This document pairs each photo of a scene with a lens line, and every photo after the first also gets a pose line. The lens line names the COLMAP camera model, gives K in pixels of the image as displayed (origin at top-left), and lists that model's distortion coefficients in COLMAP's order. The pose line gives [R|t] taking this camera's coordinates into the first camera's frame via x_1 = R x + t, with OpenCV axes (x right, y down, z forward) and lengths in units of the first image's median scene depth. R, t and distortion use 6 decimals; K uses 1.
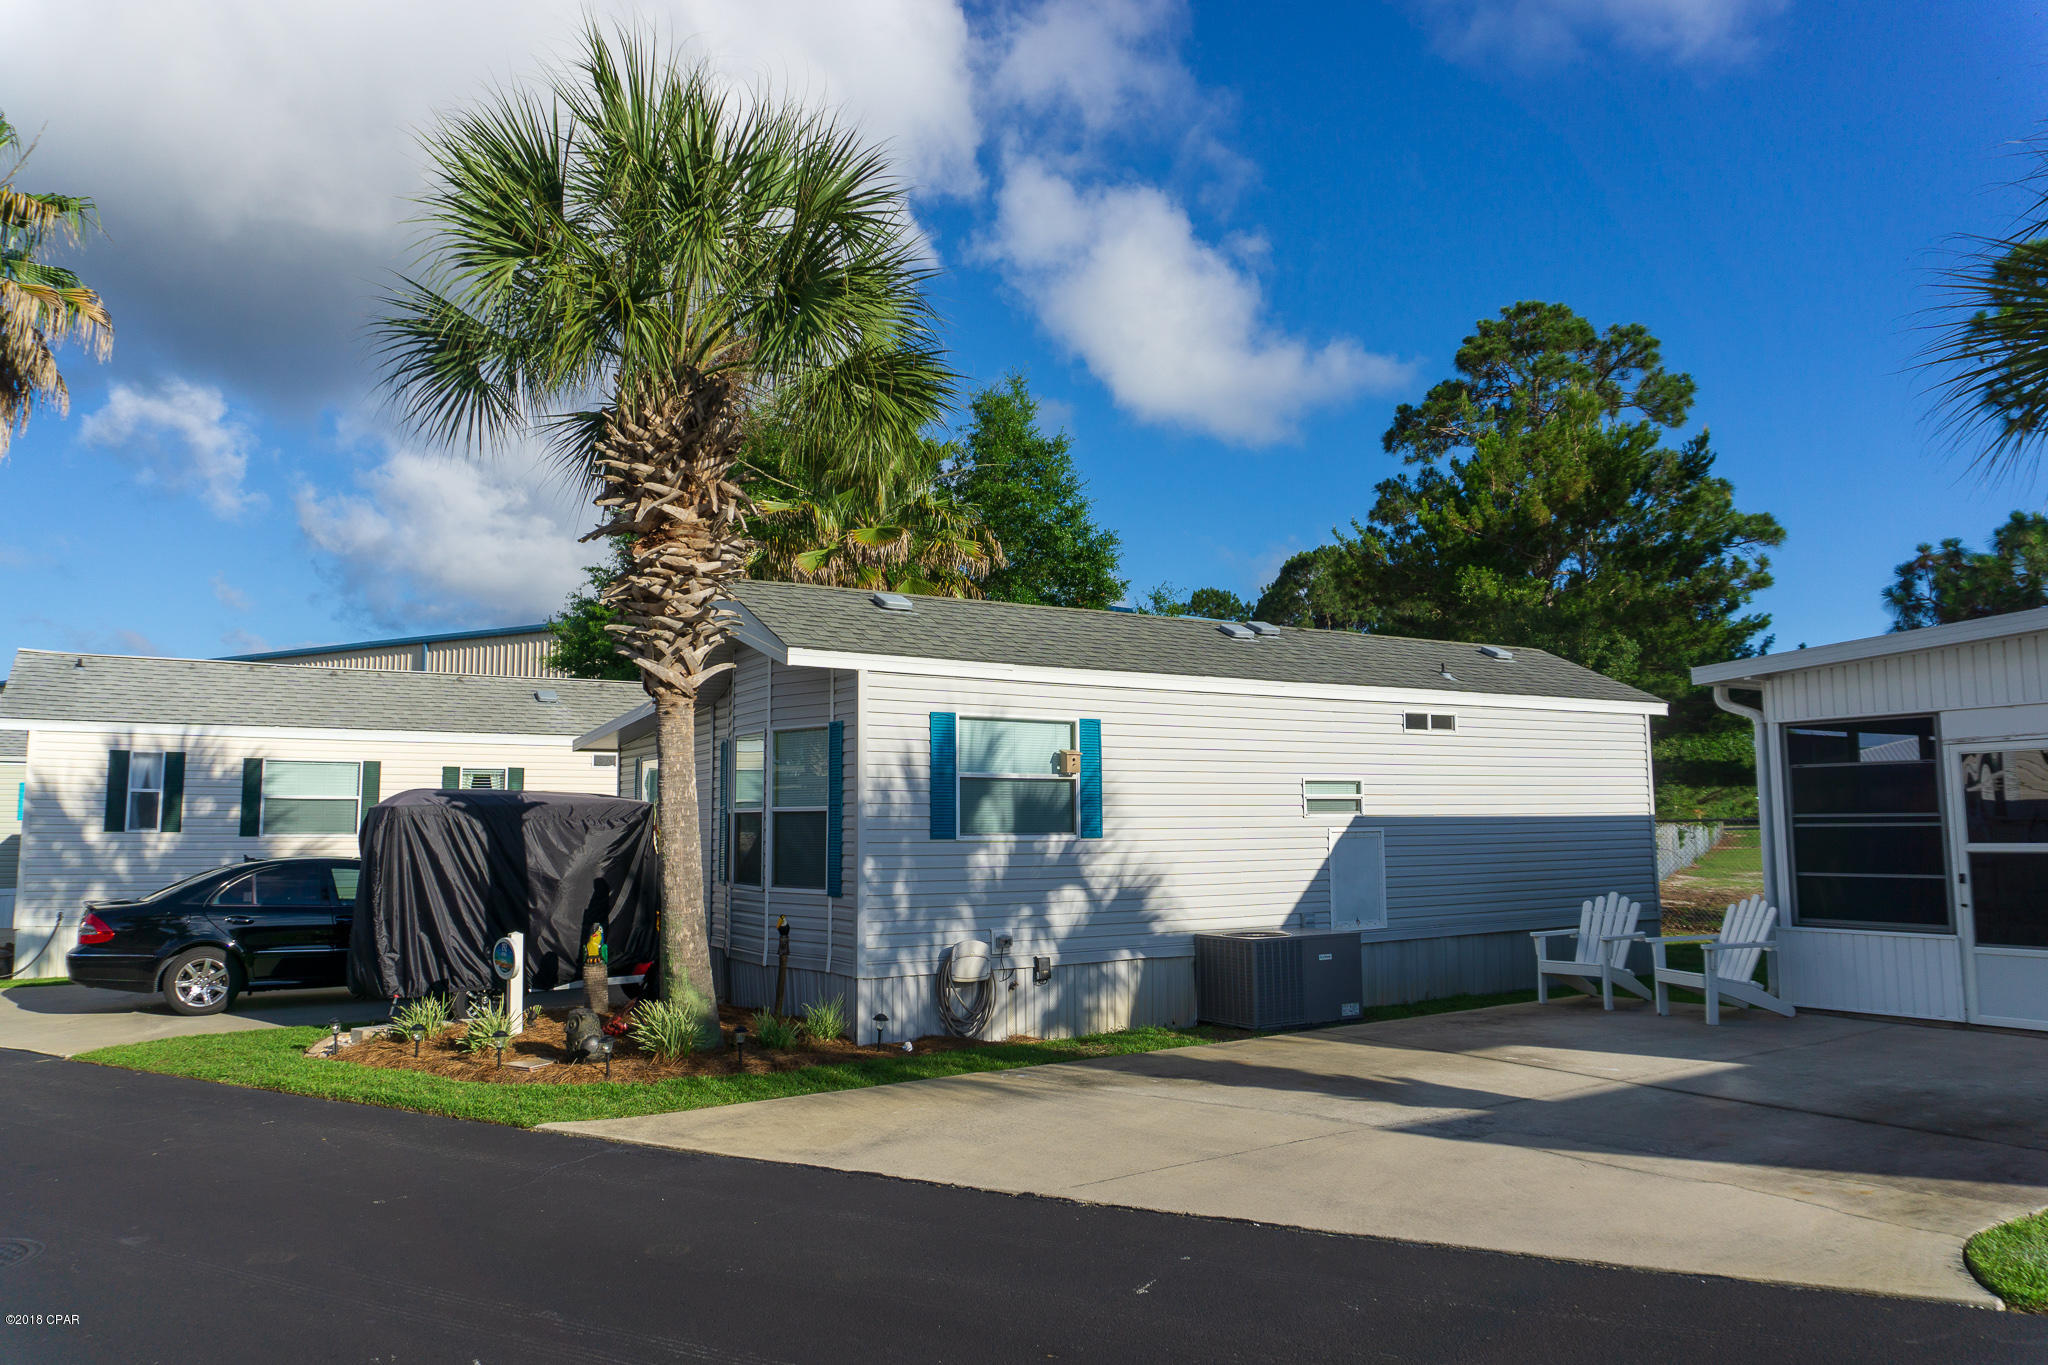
lens RADIAL K [[1368.5, 0, 1037.9], [0, 1368.5, 682.9], [0, 0, 1]] dist [0.025745, -0.003058]
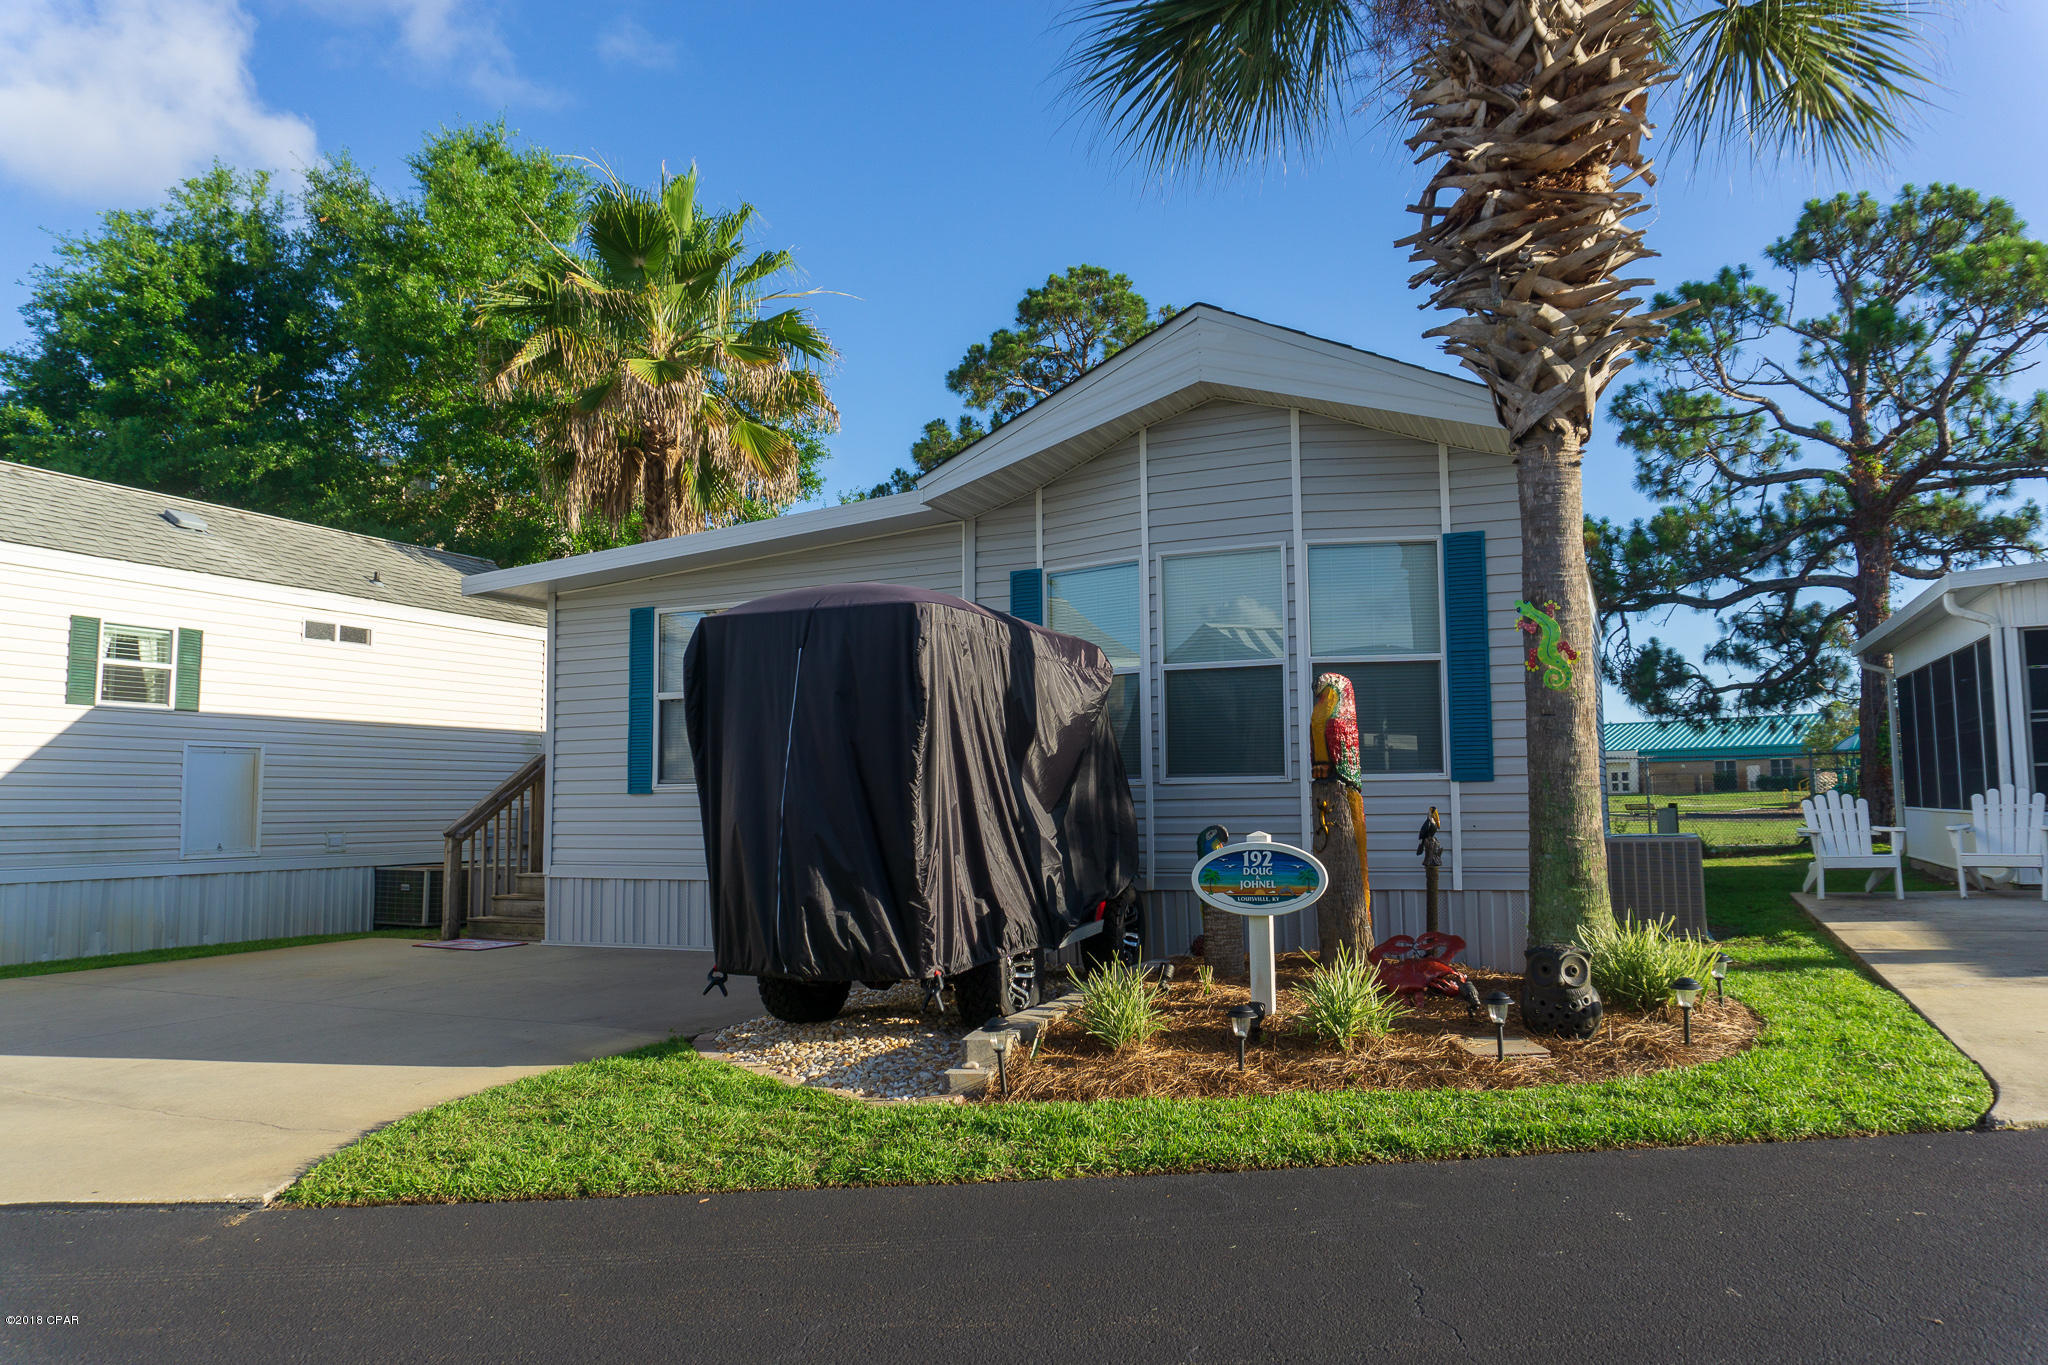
lens RADIAL K [[1356.1, 0, 1023.4], [0, 1356.1, 686.9], [0, 0, 1]] dist [-0.017722, -0.008478]
pose [[0.833069, 0.045011, 0.551334, -0.662307], [-0.053803, 0.998552, -0.000225, 0.112238], [-0.550546, -0.029476, 0.834285, 0.521564]]
